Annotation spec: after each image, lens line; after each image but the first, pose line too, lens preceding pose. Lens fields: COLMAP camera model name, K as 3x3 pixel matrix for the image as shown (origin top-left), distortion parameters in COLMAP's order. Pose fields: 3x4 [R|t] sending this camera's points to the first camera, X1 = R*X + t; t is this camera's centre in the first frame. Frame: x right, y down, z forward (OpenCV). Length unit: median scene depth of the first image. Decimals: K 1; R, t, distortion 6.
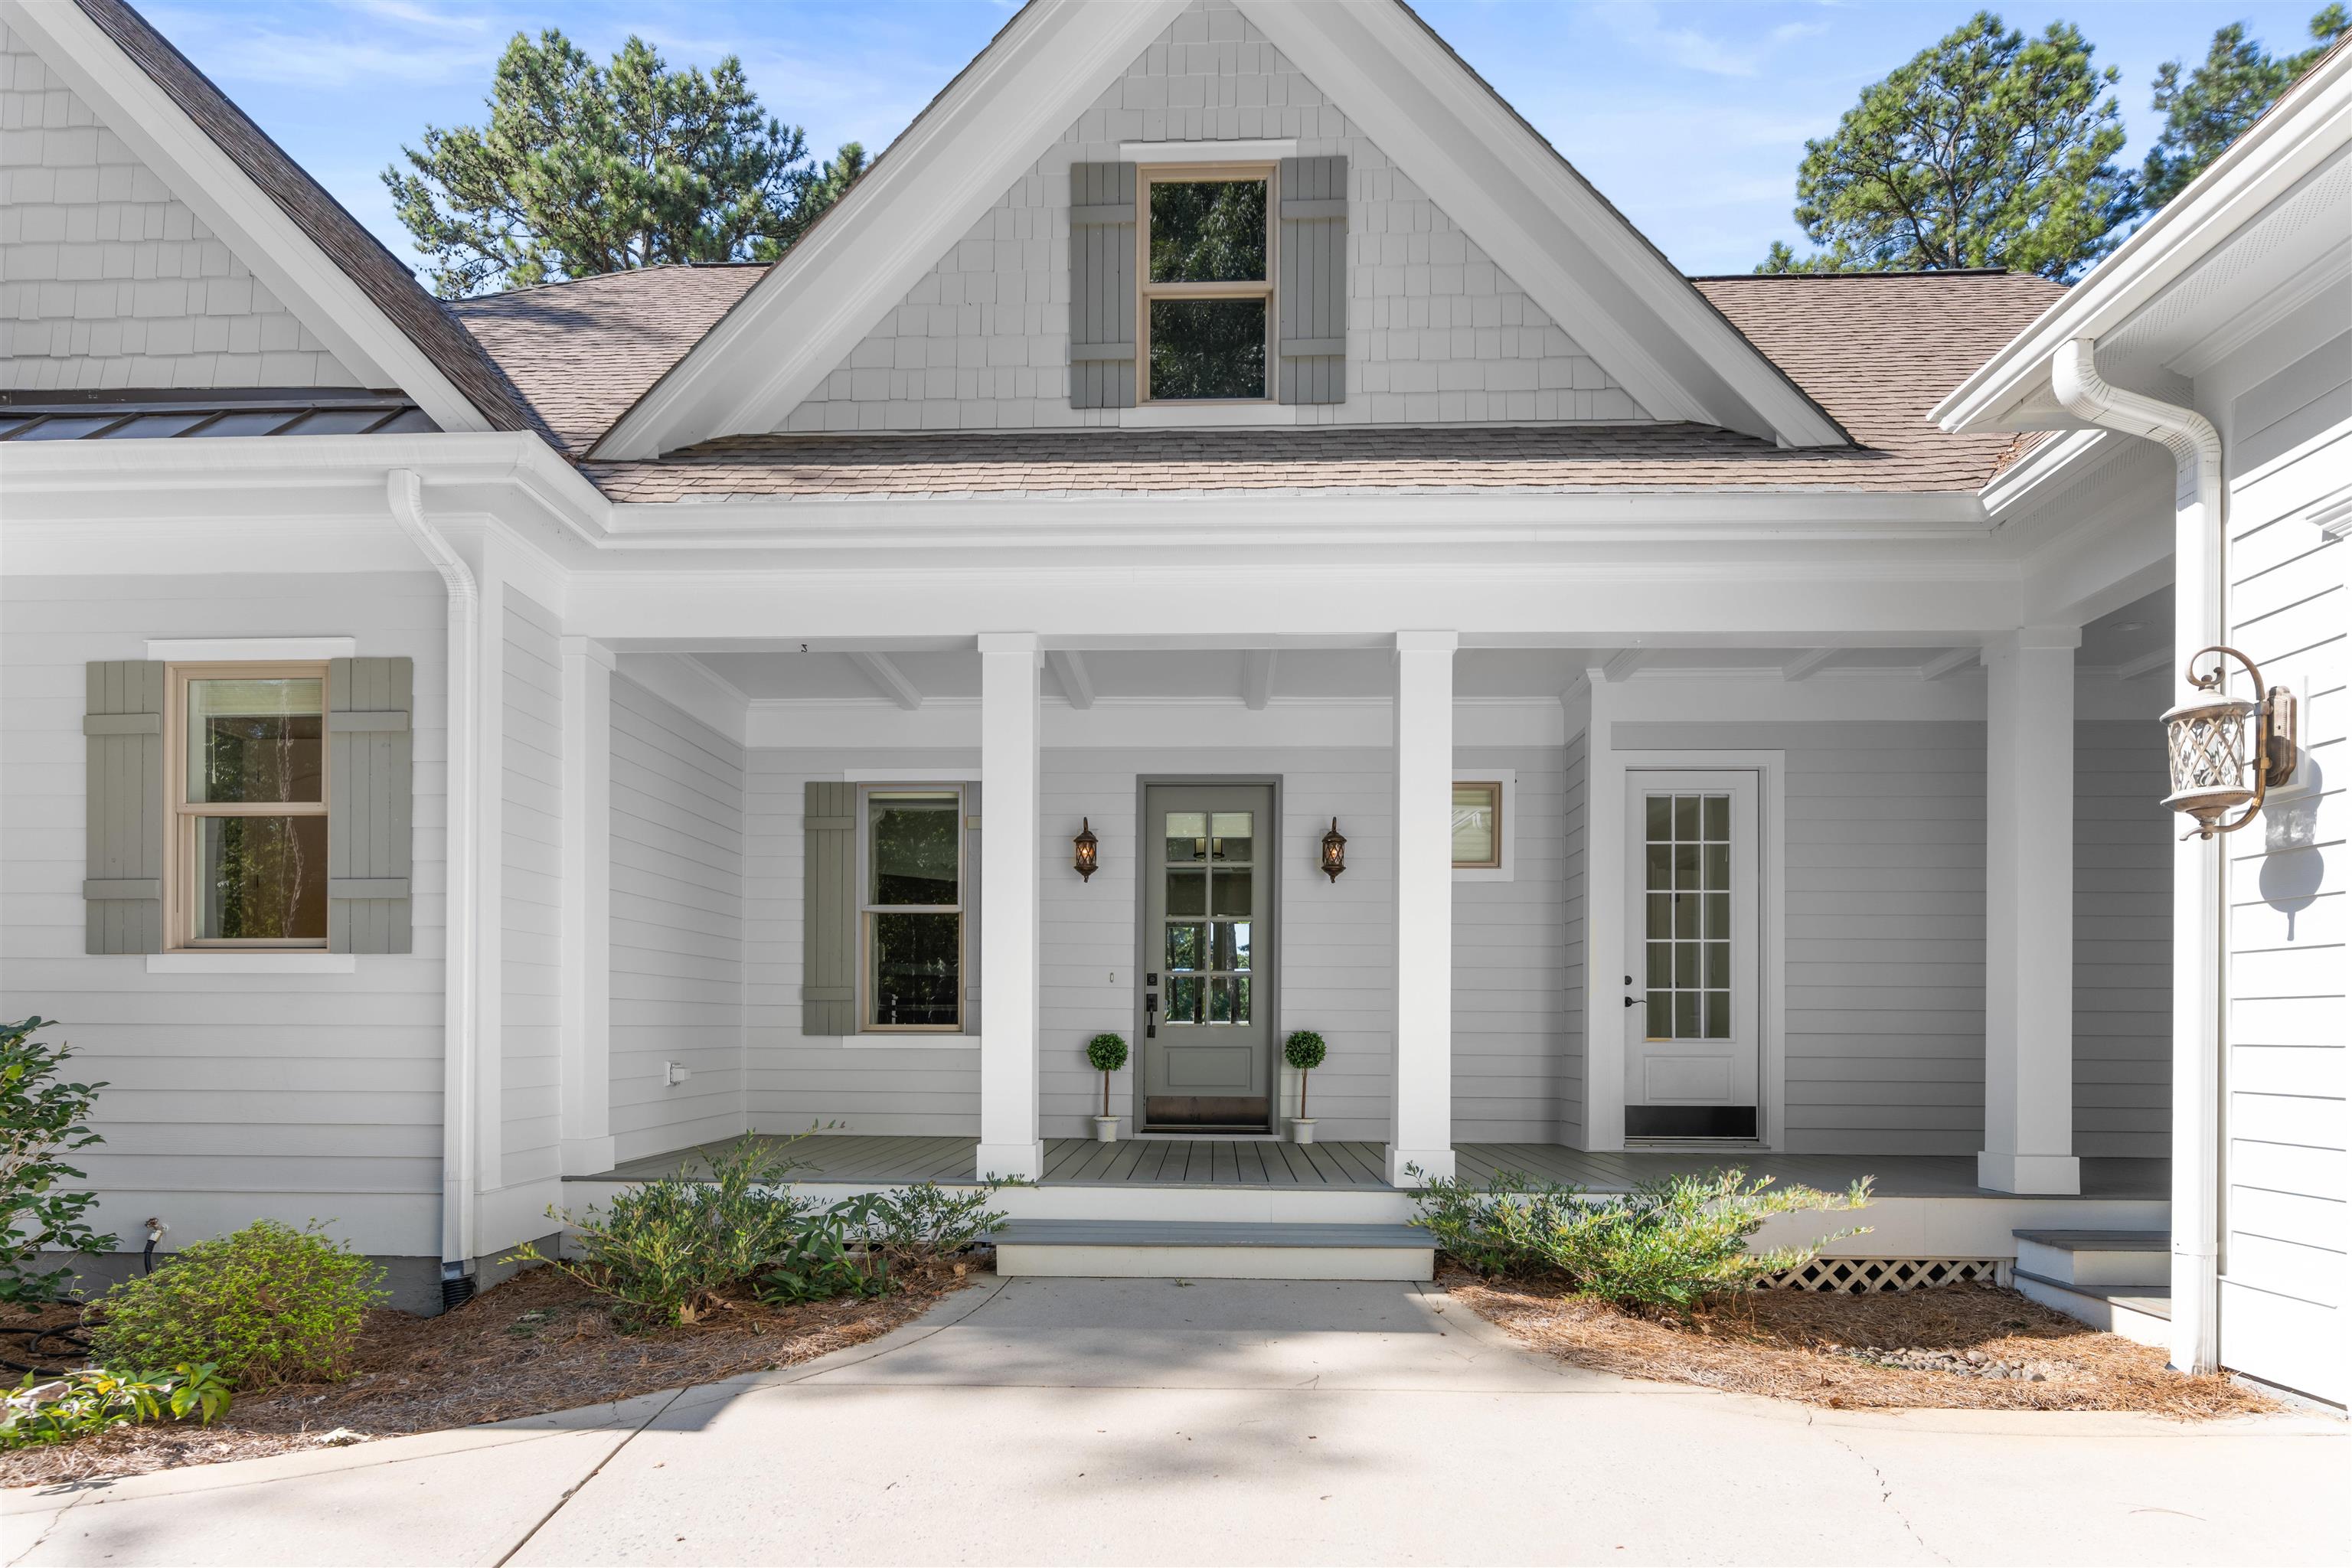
lens RADIAL K [[1185.6, 0, 1179.5], [0, 1185.6, 1001.6], [0, 0, 1]] dist [0.000030, -0.000414]
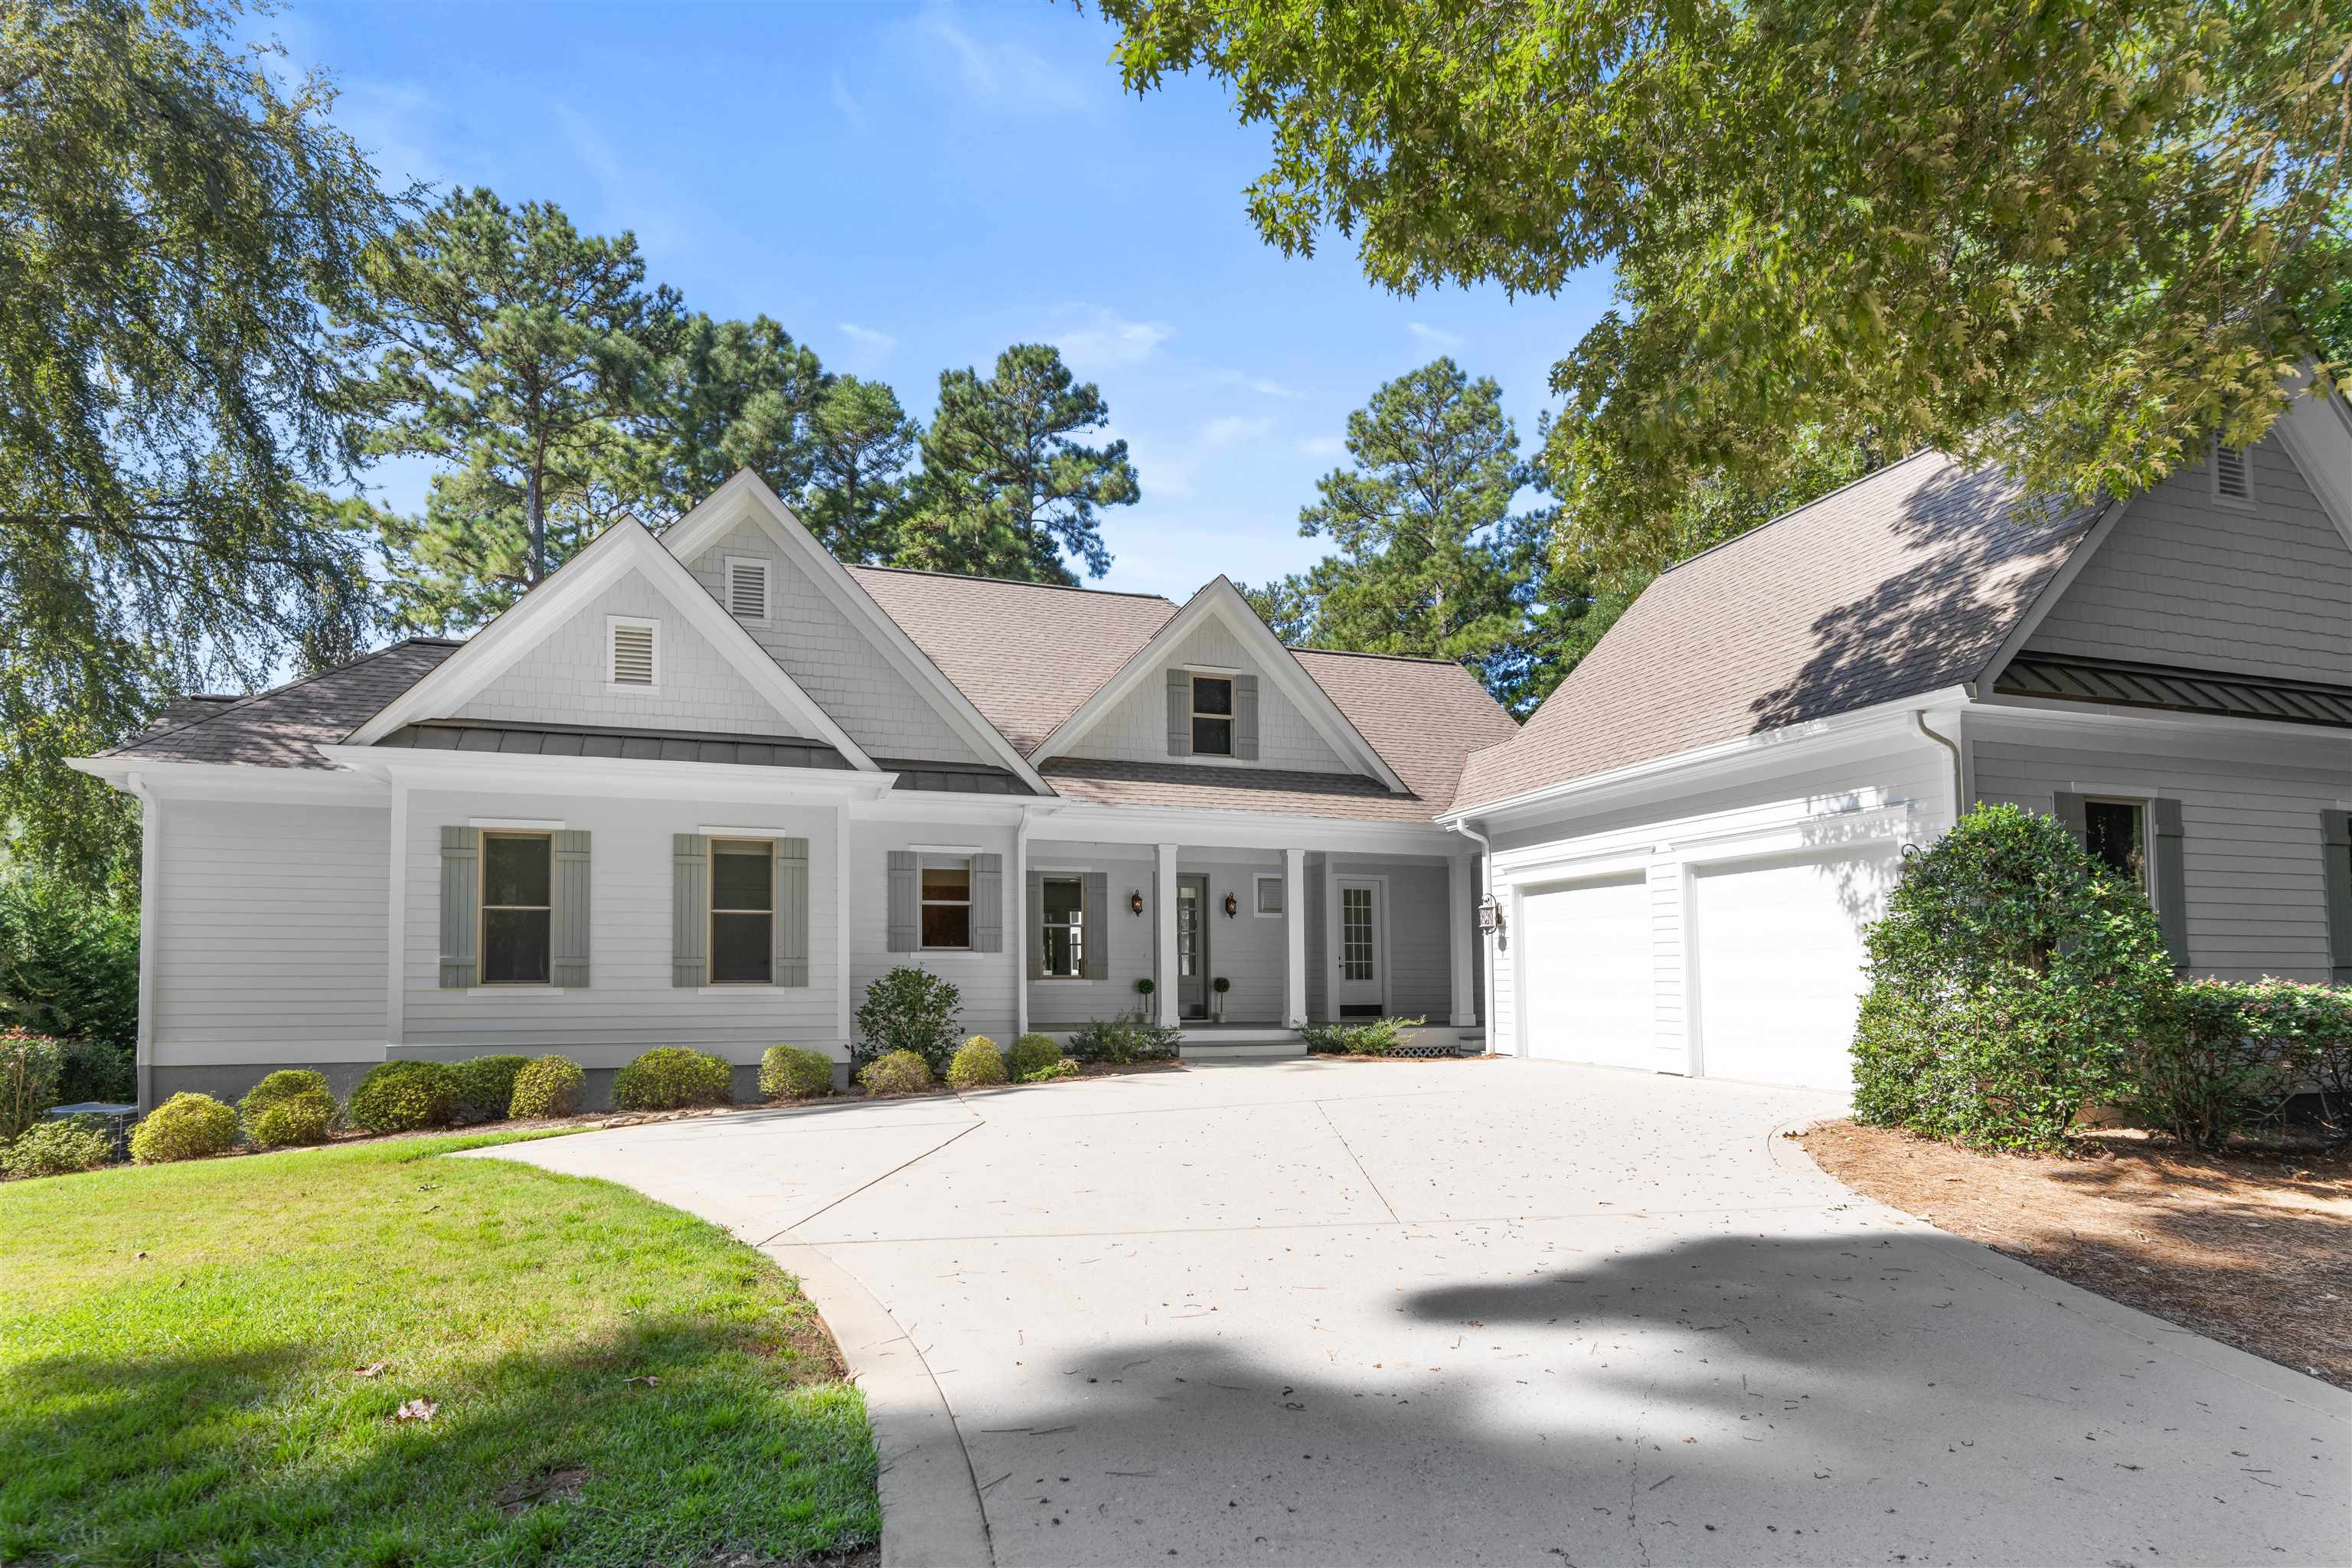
lens RADIAL K [[1116.5, 0, 1176.0], [0, 1116.5, 784.0], [0, 0, 1]] dist [0.004314, 0.001857]
pose [[0.942868, 0.053673, 0.328814, -0.942771], [-0.004770, 0.989012, -0.147758, -0.037153], [-0.333132, 0.137748, 0.932764, -1.480122]]
